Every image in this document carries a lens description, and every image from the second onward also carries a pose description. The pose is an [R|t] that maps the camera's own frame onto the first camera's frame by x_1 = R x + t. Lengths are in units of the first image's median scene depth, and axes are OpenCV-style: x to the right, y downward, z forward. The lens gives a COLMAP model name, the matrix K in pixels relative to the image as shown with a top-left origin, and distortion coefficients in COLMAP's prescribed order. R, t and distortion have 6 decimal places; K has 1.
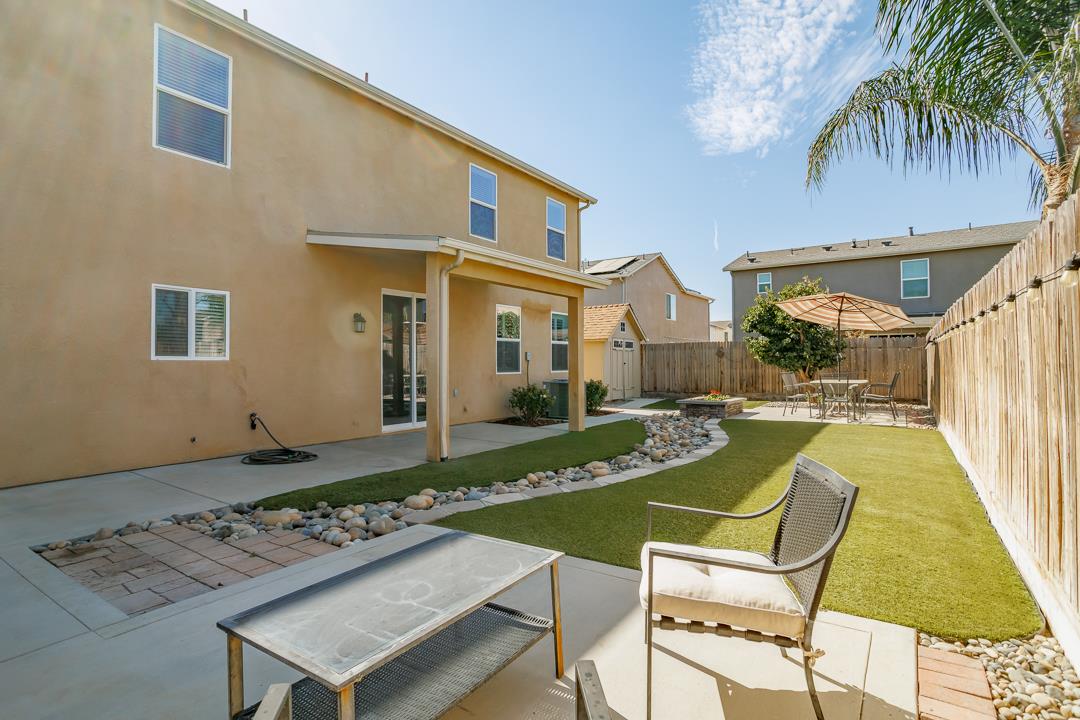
lens RADIAL K [[531.7, 0, 537.4], [0, 531.7, 358.6], [0, 0, 1]] dist [-0.001734, 0.000162]
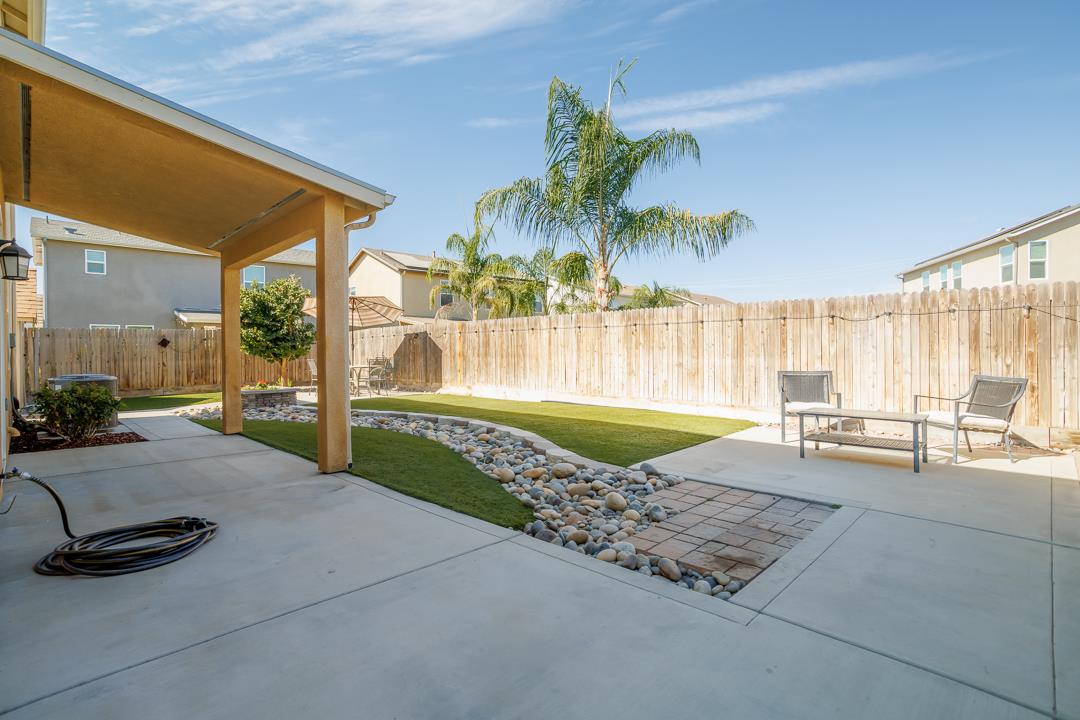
lens RADIAL K [[504.7, 0, 537.8], [0, 504.7, 357.1], [0, 0, 1]] dist [-0.023914, -0.000252]
pose [[0.175039, -0.005019, 0.984549, -0.442071], [-0.000348, 0.999987, 0.005159, 0.012235], [-0.984561, -0.001245, 0.175035, 0.307531]]
